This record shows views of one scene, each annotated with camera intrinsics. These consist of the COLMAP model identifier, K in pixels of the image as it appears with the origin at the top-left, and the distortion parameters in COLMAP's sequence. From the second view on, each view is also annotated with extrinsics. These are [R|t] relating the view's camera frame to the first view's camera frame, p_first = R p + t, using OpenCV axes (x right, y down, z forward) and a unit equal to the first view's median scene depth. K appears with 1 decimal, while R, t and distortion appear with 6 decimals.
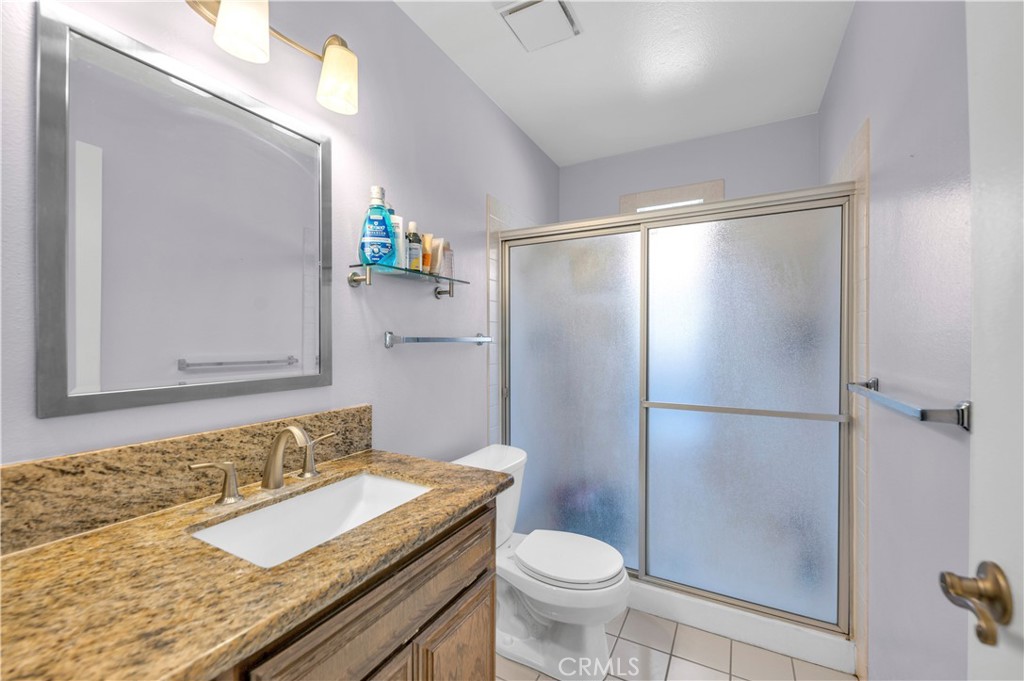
lens RADIAL K [[408.2, 0, 513.7], [0, 408.2, 342.8], [0, 0, 1]] dist [0.023773, -0.015325]
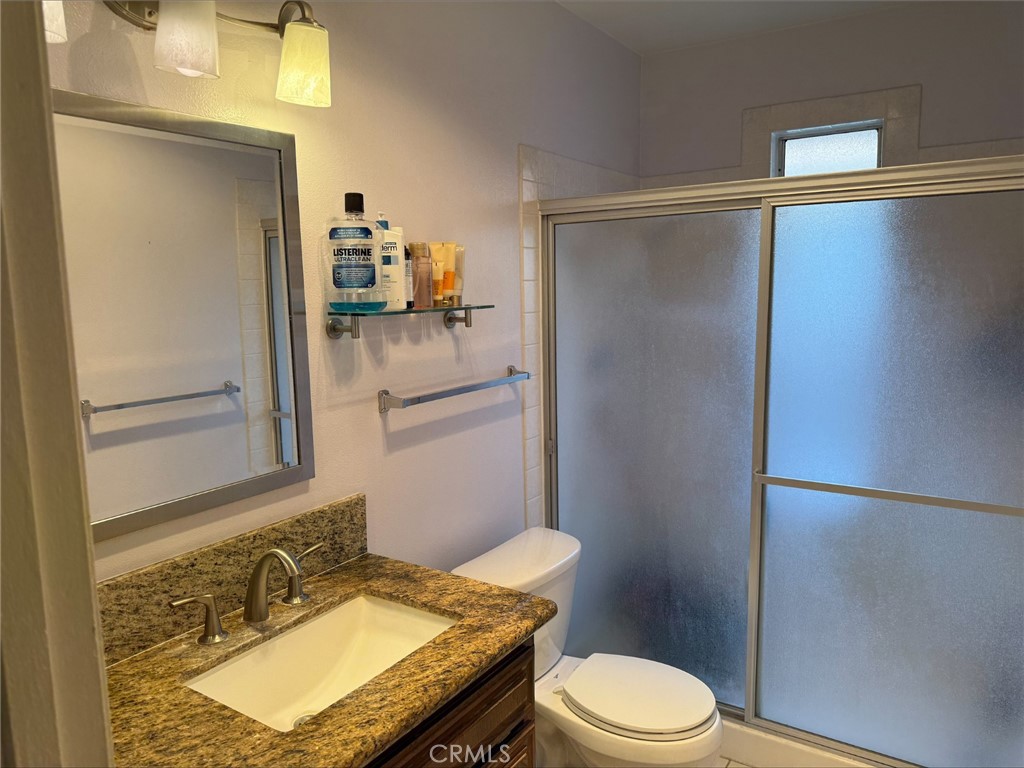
lens RADIAL K [[715.2, 0, 511.4], [0, 715.2, 389.3], [0, 0, 1]] dist [0.072784, -0.096788]
pose [[0.996205, -0.005462, -0.086869, 0.038314], [0.017240, 0.990639, 0.135414, -0.282344], [0.085316, -0.136398, 0.986974, -0.302955]]
